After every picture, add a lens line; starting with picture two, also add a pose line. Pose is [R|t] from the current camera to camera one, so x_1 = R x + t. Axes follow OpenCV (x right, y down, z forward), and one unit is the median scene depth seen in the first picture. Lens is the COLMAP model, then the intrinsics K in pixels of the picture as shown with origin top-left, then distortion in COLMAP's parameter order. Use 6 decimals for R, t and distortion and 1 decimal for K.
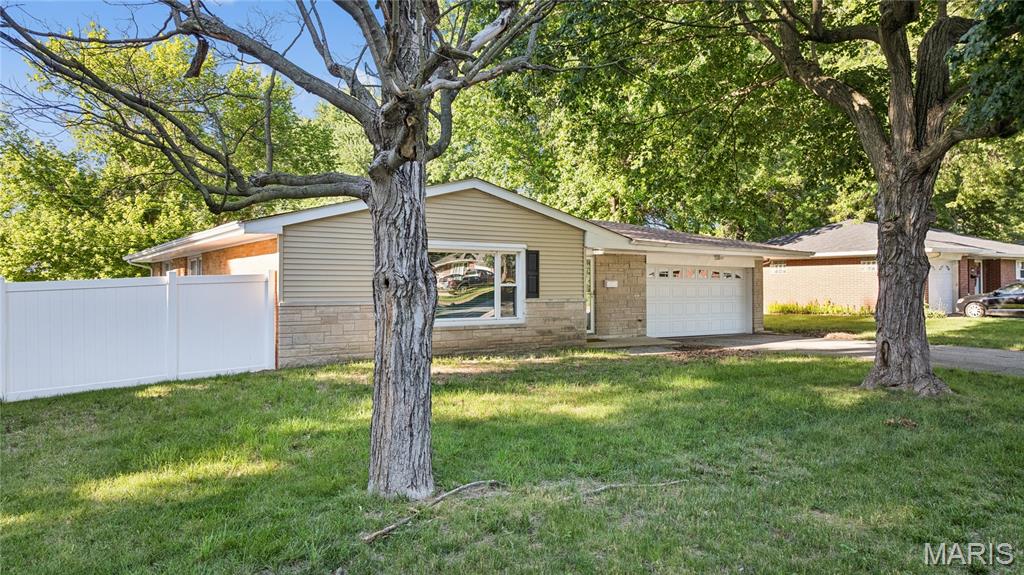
lens RADIAL K [[742.5, 0, 512.0], [0, 742.5, 287.5], [0, 0, 1]] dist [0.004449, 0.001920]
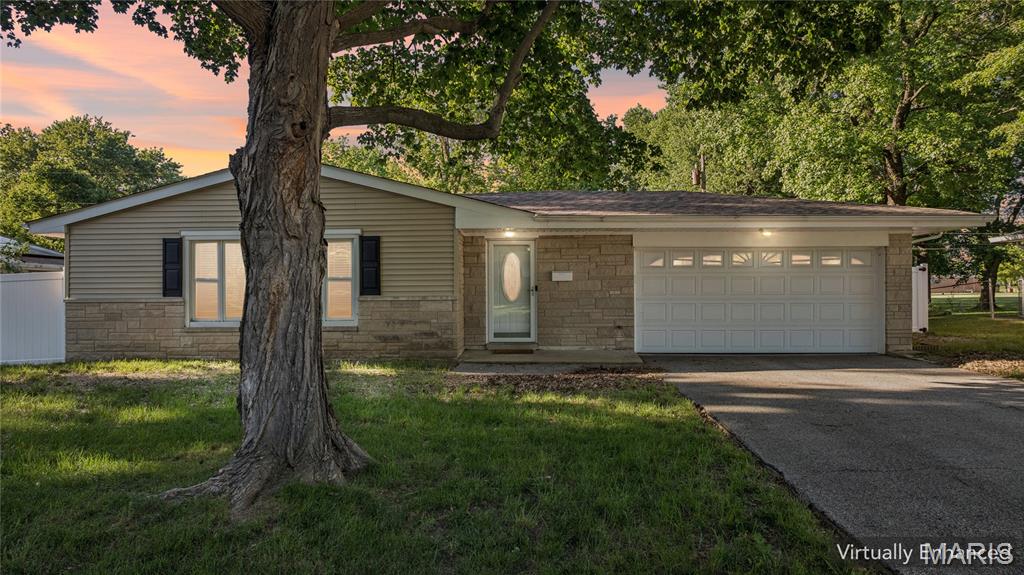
lens RADIAL K [[730.7, 0, 510.4], [0, 730.7, 301.0], [0, 0, 1]] dist [-0.008420, -0.002304]
pose [[0.781221, 0.006756, -0.624218, 0.638179], [0.006638, 0.999795, 0.019128, 0.006089], [0.624220, -0.019087, 0.781016, 0.468668]]
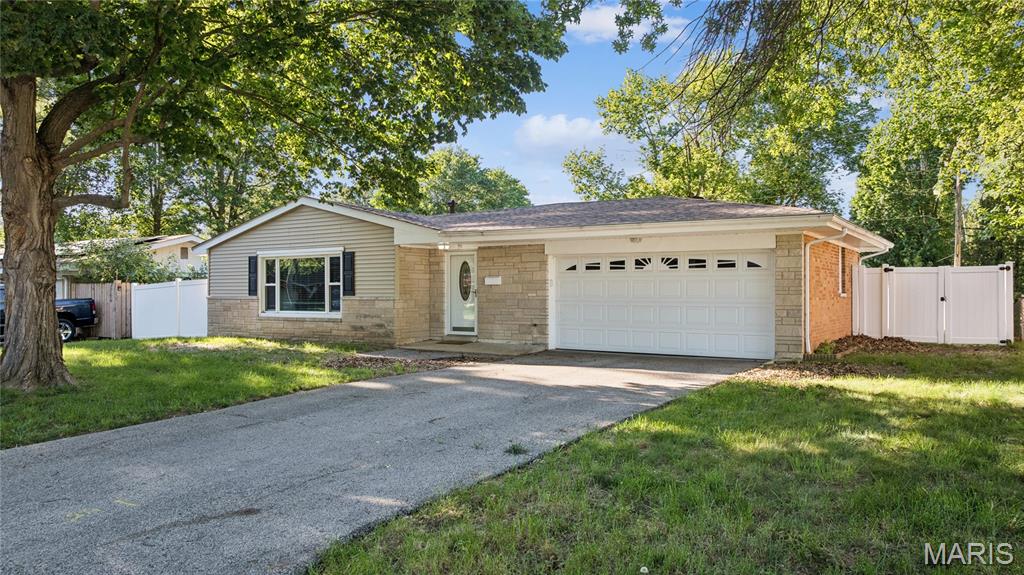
lens RADIAL K [[742.5, 0, 512.0], [0, 742.5, 287.5], [0, 0, 1]] dist [0.004449, 0.001920]
pose [[0.342520, -0.001706, -0.939509, 1.122387], [0.005594, 0.999984, 0.000224, 0.003320], [0.939494, -0.005333, 0.342524, 0.843601]]
